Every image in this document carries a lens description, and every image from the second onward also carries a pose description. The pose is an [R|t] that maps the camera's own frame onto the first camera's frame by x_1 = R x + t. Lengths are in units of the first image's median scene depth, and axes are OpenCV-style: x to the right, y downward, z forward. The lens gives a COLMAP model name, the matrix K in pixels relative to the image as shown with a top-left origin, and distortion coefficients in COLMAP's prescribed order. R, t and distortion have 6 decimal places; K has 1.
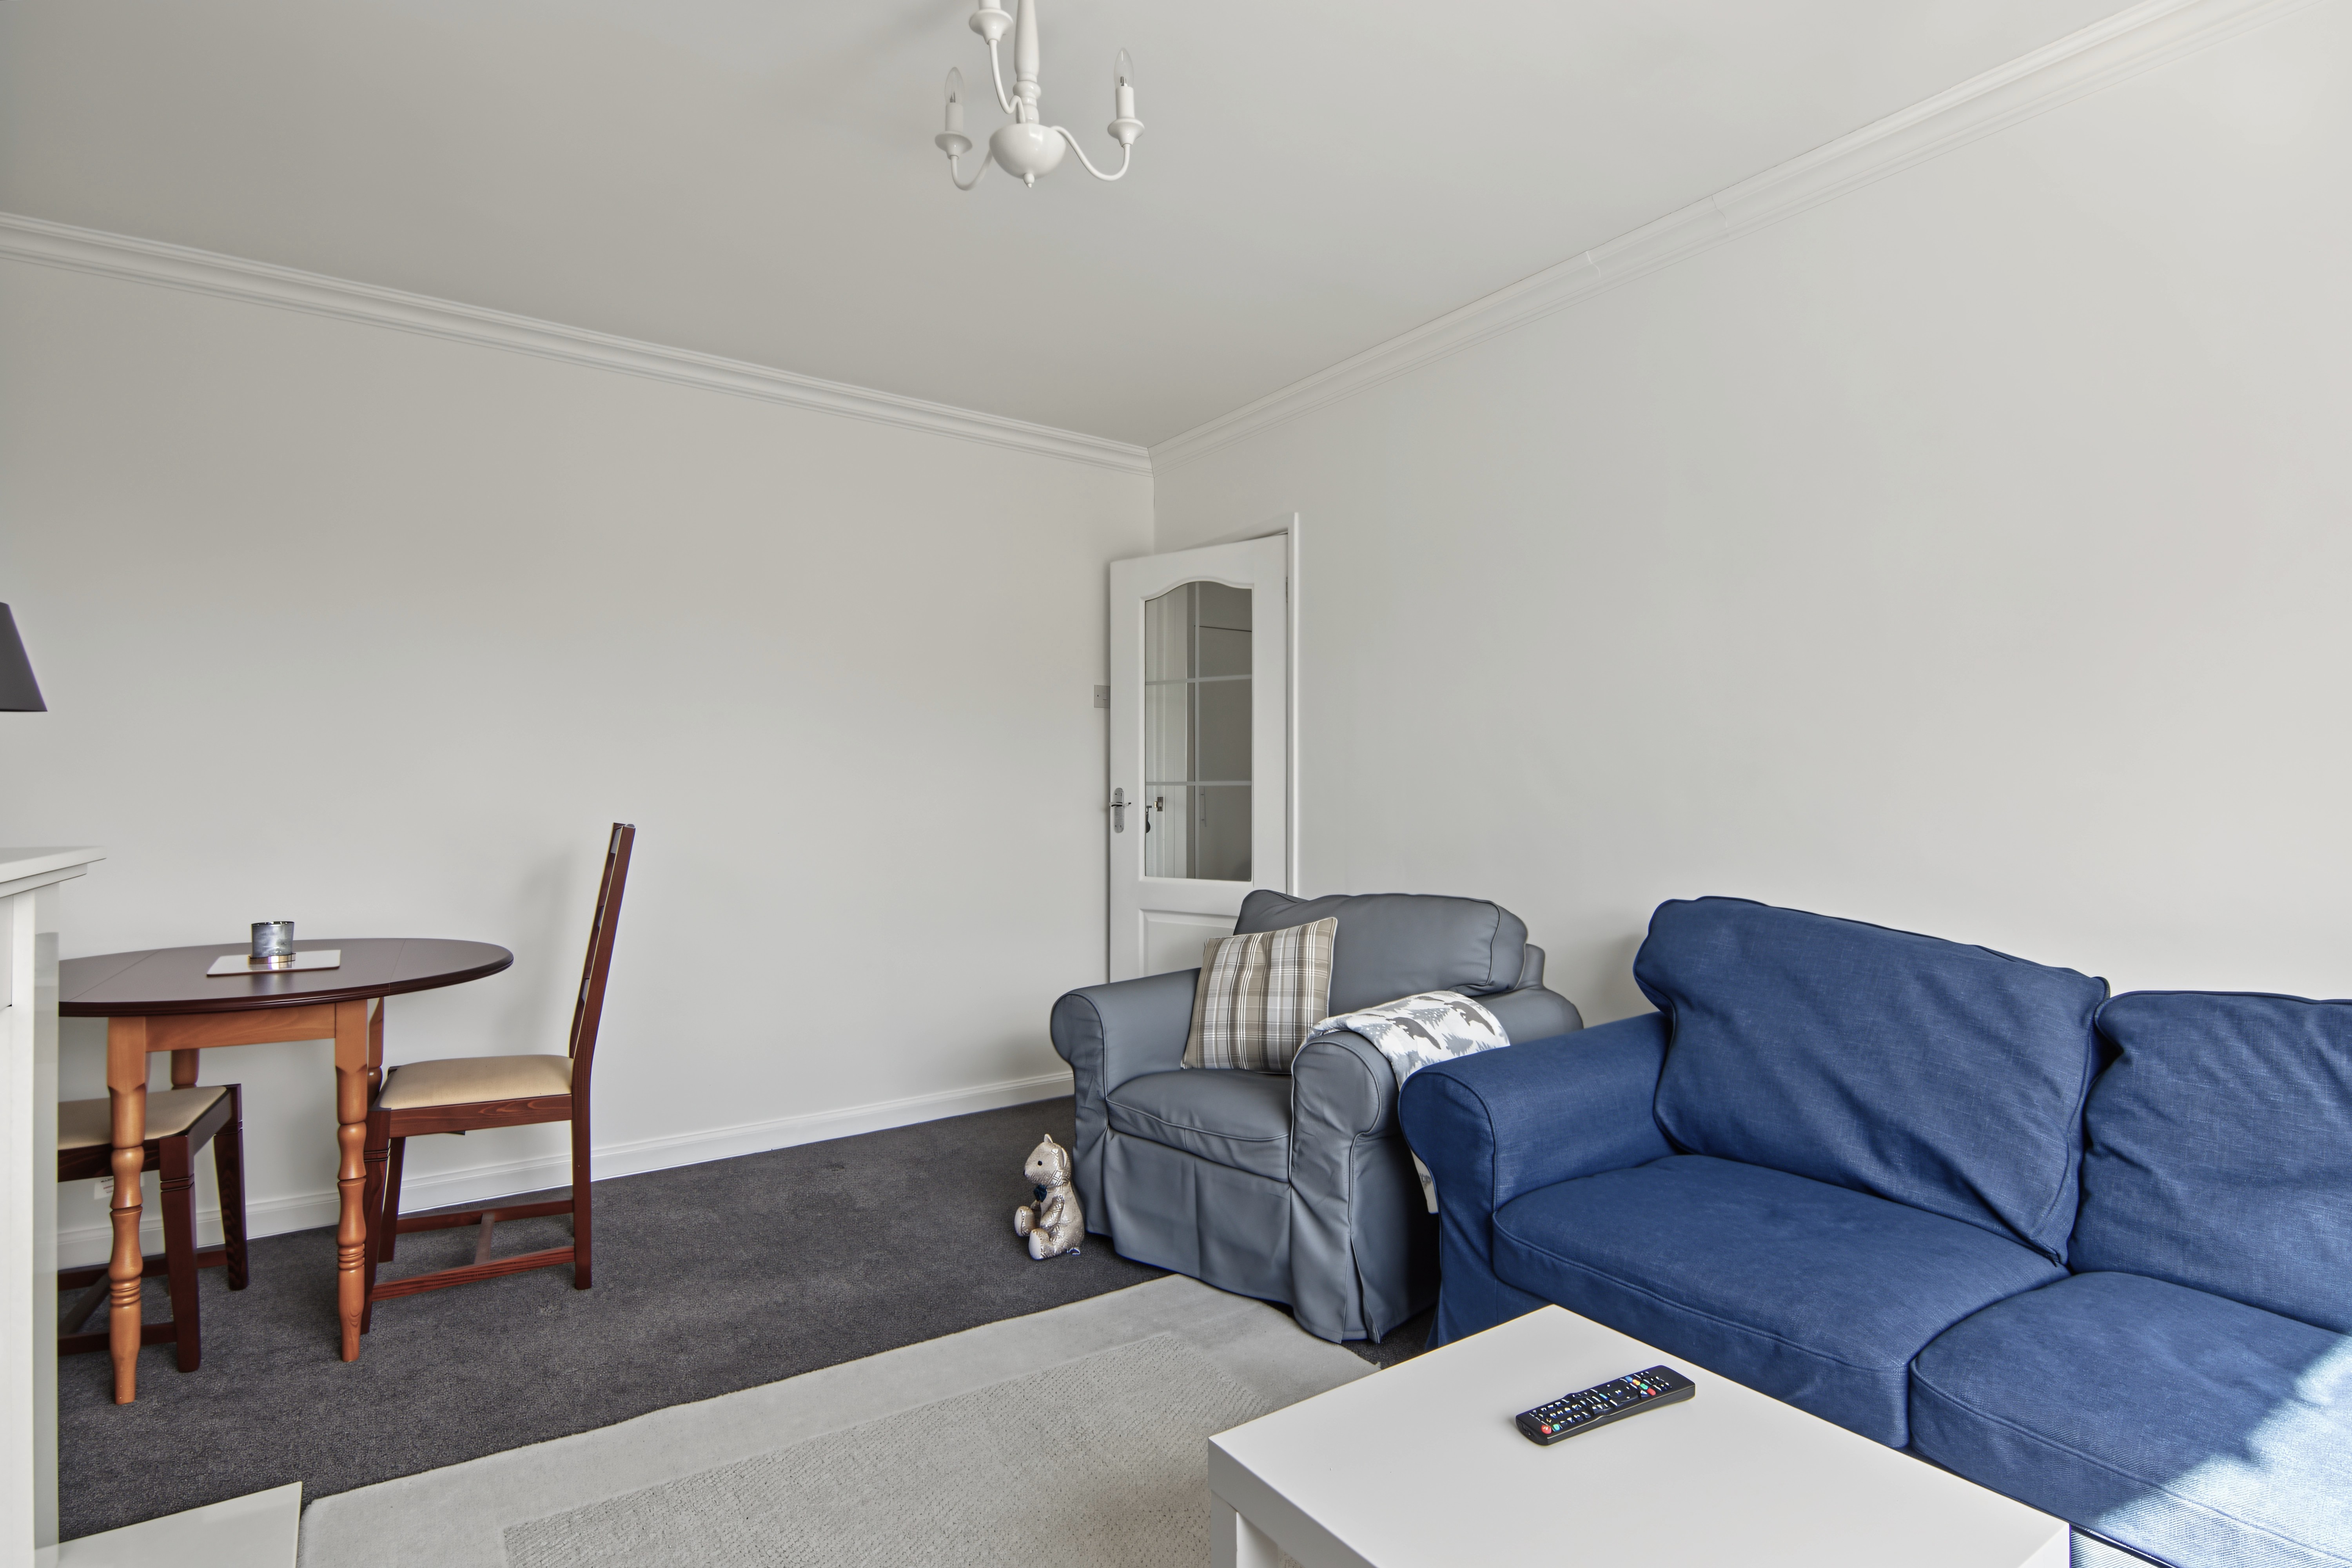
lens RADIAL K [[1177.3, 0, 1174.0], [0, 1177.3, 789.8], [0, 0, 1]] dist [-0.002803, -0.002633]
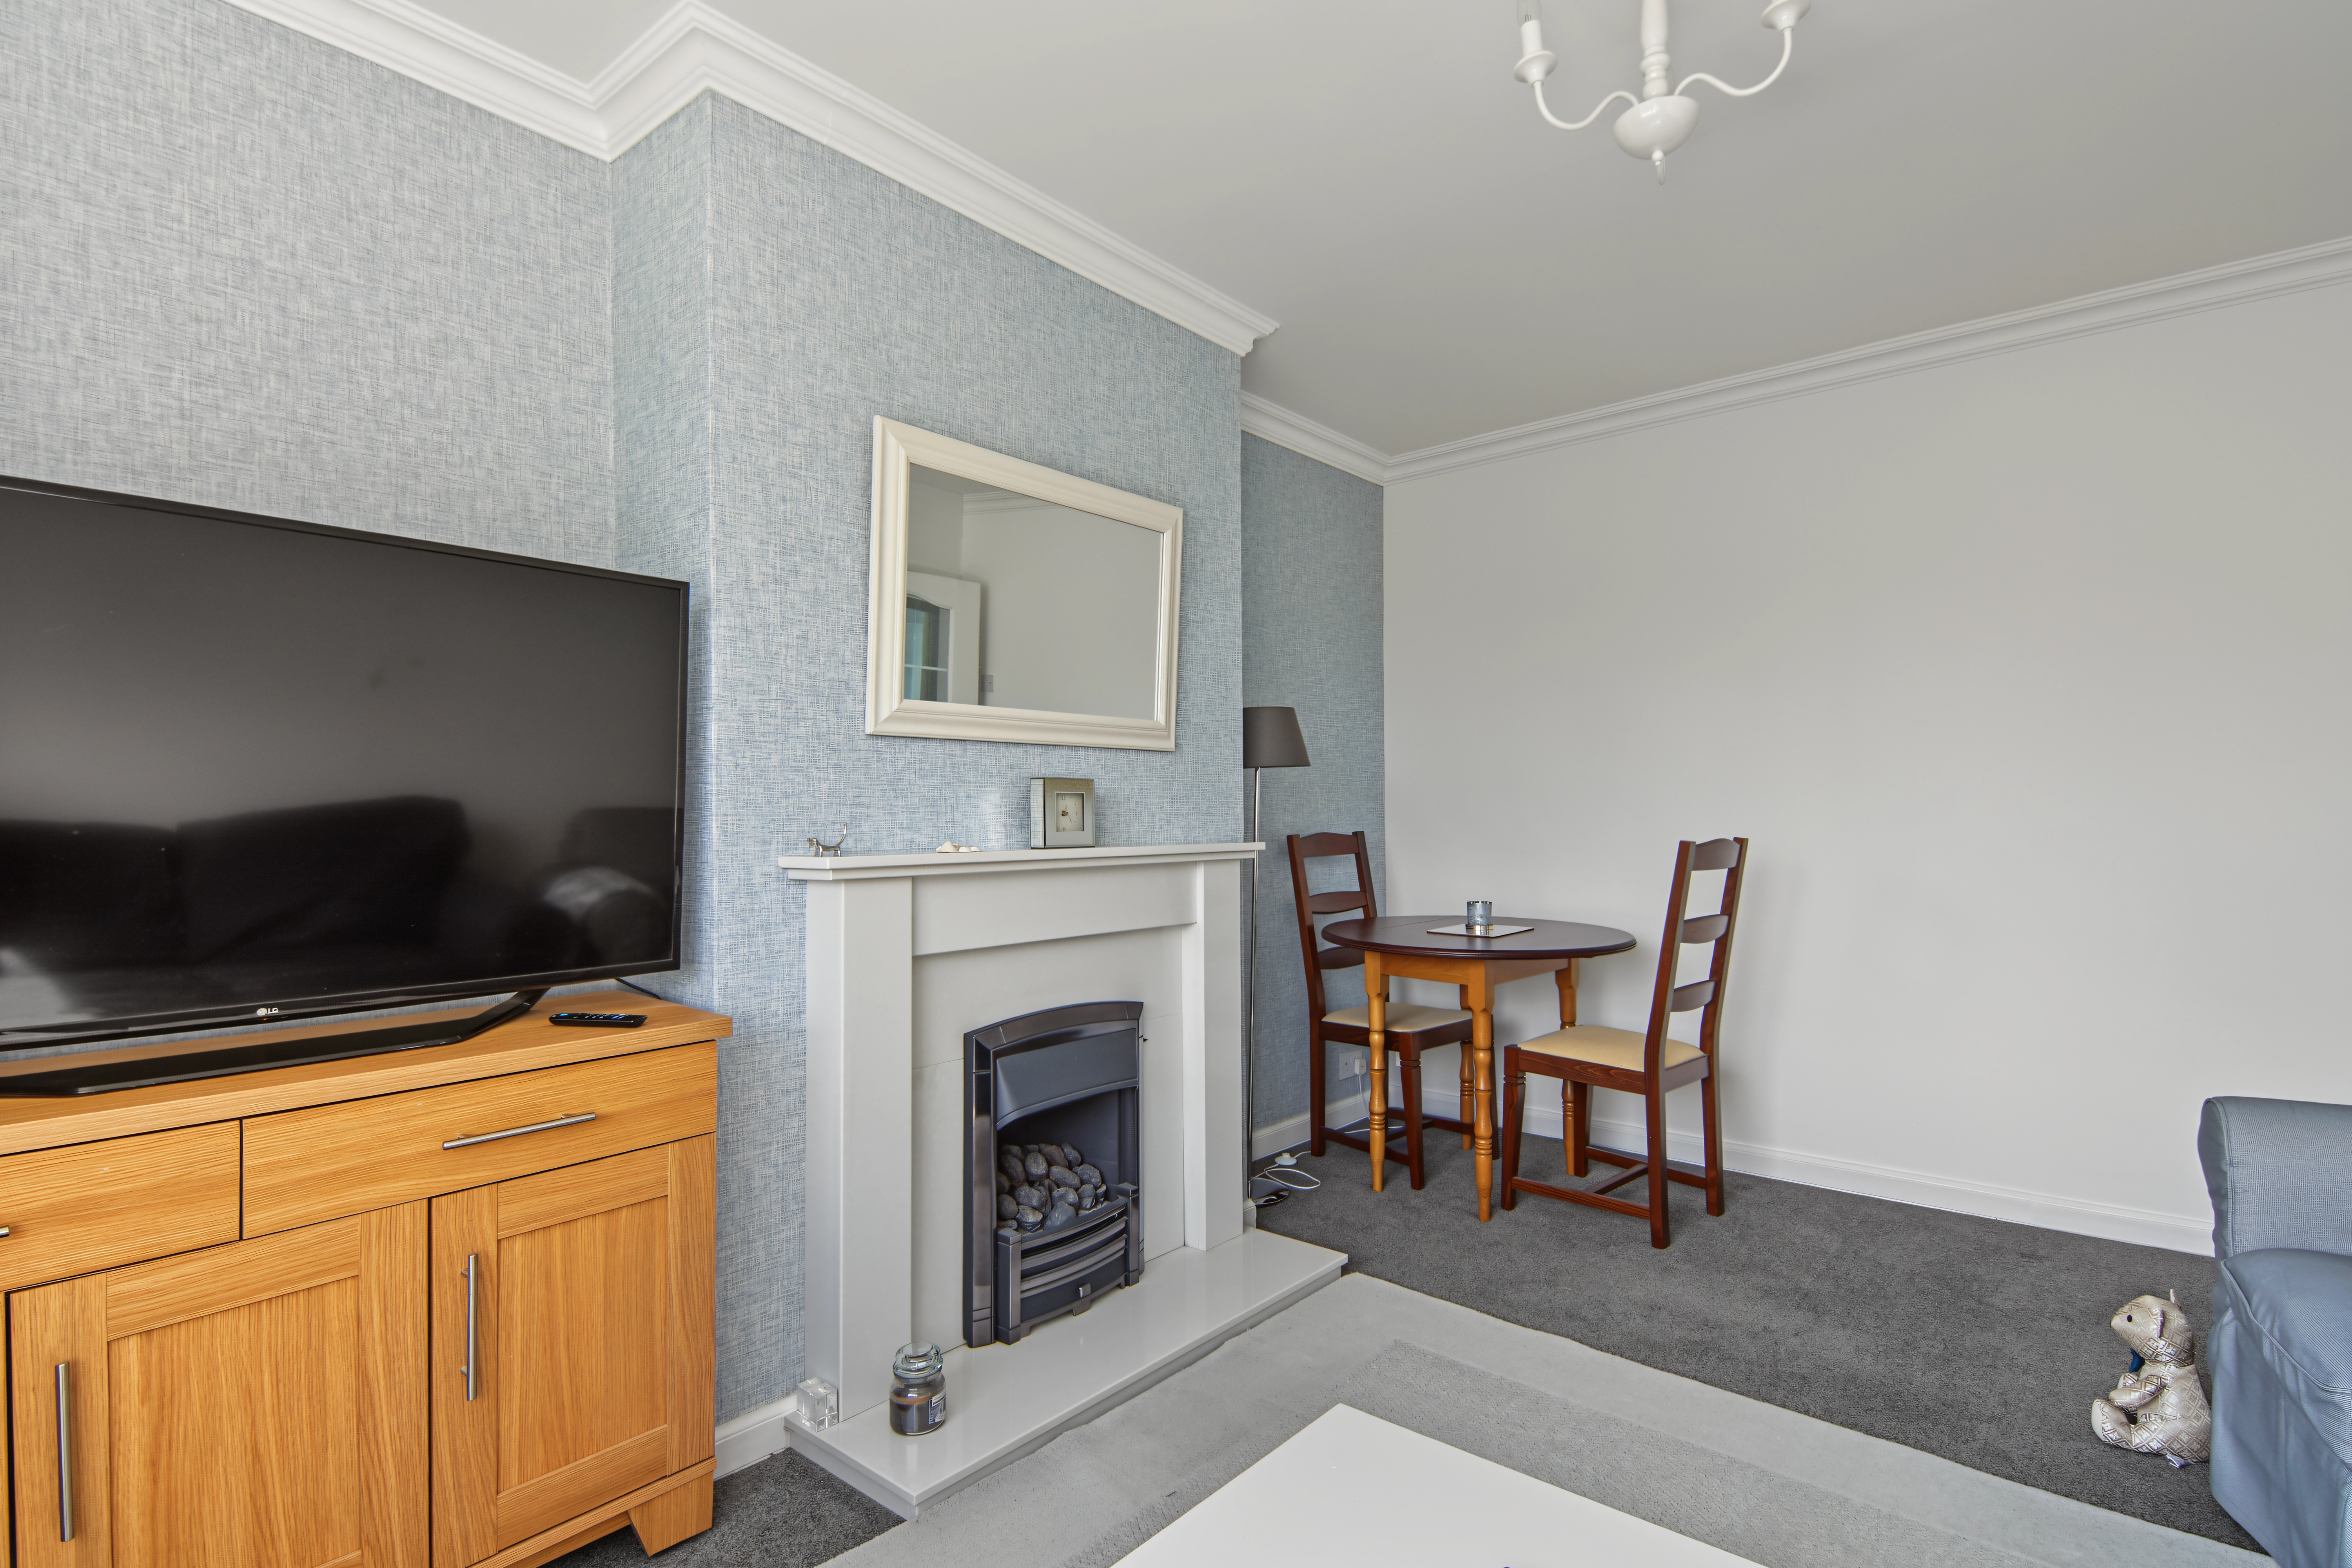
lens RADIAL K [[1177.3, 0, 1169.1], [0, 1177.3, 806.8], [0, 0, 1]] dist [-0.002803, -0.002633]
pose [[0.234808, -0.006105, -0.972023, 0.524418], [0.006389, 0.999968, -0.004738, 0.002374], [0.972021, -0.005098, 0.234839, 0.298405]]
